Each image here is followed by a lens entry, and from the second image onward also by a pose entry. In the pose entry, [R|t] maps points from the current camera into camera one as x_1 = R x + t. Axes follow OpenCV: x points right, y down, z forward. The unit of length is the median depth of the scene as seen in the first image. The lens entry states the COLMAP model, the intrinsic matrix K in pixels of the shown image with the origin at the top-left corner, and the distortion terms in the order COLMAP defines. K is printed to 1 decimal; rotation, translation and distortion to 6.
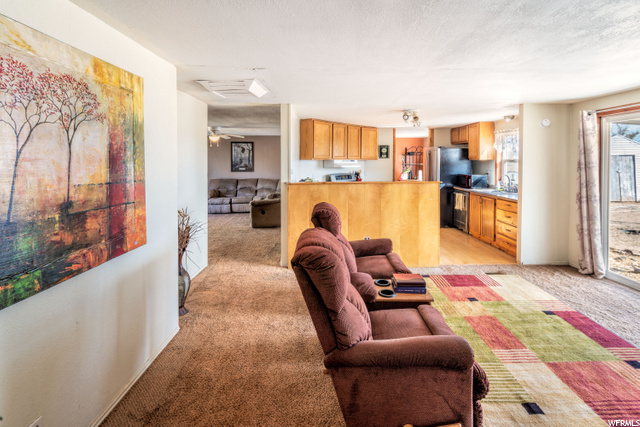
lens RADIAL K [[313.0, 0, 323.2], [0, 313.0, 165.9], [0, 0, 1]] dist [-0.002411, 0.000514]
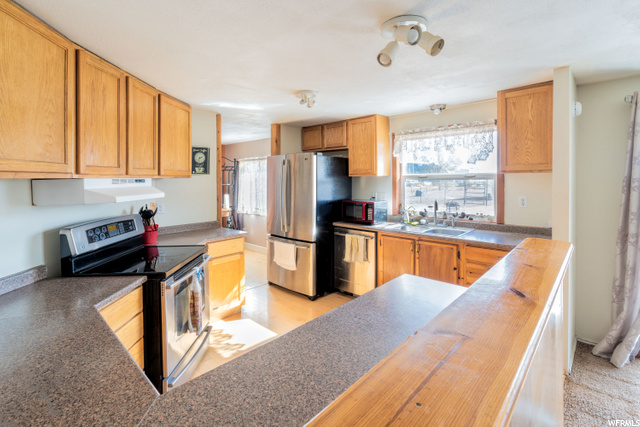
lens RADIAL K [[313.0, 0, 319.0], [0, 313.0, 181.6], [0, 0, 1]] dist [-0.002411, 0.000514]
pose [[0.707639, -0.015525, 0.706404, -0.023216], [0.022444, 0.999748, -0.000511, -0.016129], [-0.706218, 0.016216, 0.707809, 0.931006]]
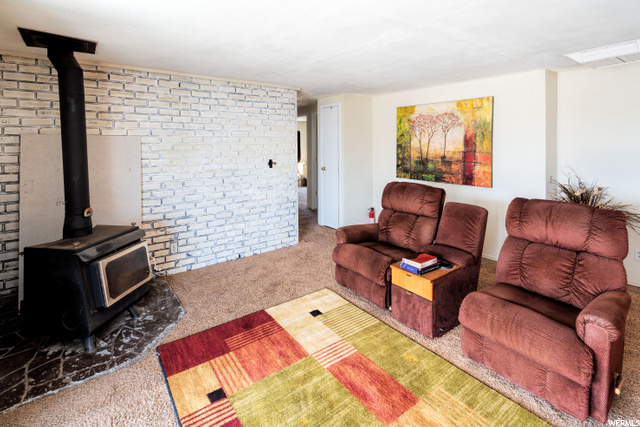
lens RADIAL K [[313.0, 0, 321.6], [0, 313.0, 144.6], [0, 0, 1]] dist [-0.002411, 0.000514]
pose [[-0.795359, 0.004501, -0.606122, 0.636514], [-0.007229, 0.999831, 0.016911, -0.012079], [0.606096, 0.017832, -0.795192, 0.898498]]
